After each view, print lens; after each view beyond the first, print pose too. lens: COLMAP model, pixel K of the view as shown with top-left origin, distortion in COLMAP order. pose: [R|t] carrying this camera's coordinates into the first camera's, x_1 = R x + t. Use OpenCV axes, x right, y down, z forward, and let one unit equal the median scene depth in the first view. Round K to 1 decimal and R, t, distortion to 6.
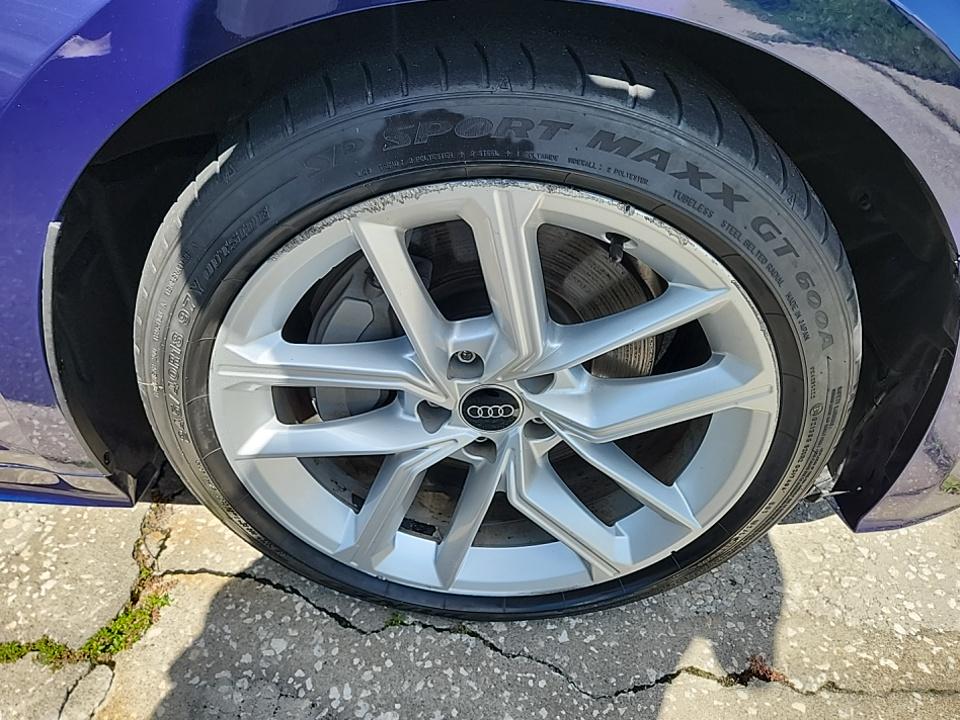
lens RADIAL K [[649.6, 0, 480.0], [0, 649.6, 360.0], [0, 0, 1]] dist [0.049423, -0.040223]
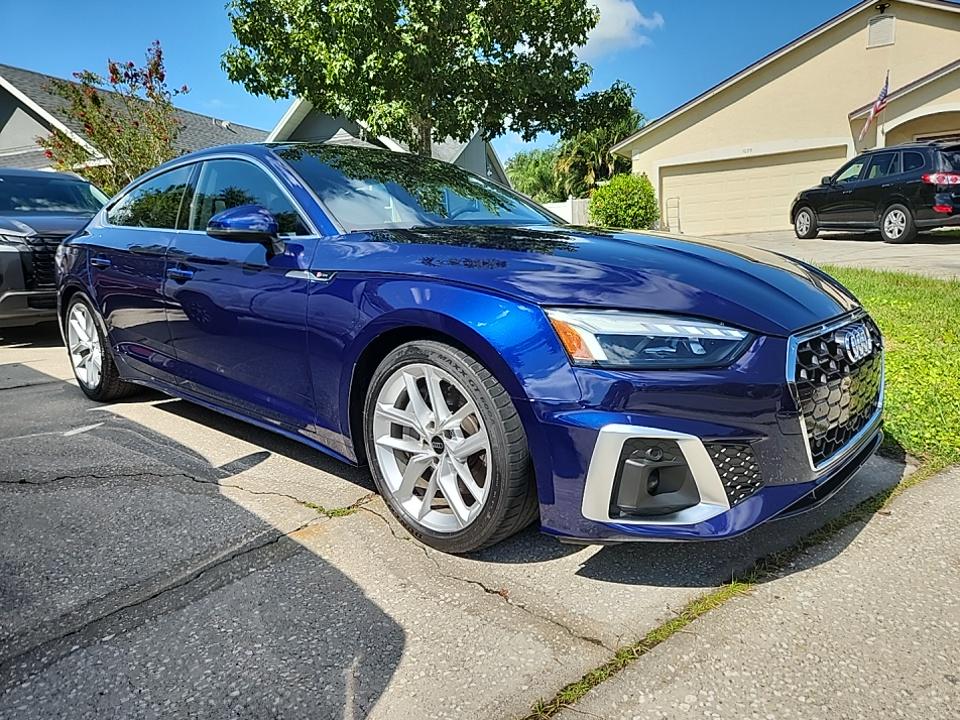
lens RADIAL K [[649.6, 0, 480.0], [0, 649.6, 360.0], [0, 0, 1]] dist [0.049423, -0.040223]
pose [[0.754800, 0.091764, -0.649505, 2.060604], [-0.391580, 0.857415, -0.333924, 0.660706], [0.526253, 0.506379, 0.683110, -1.160827]]
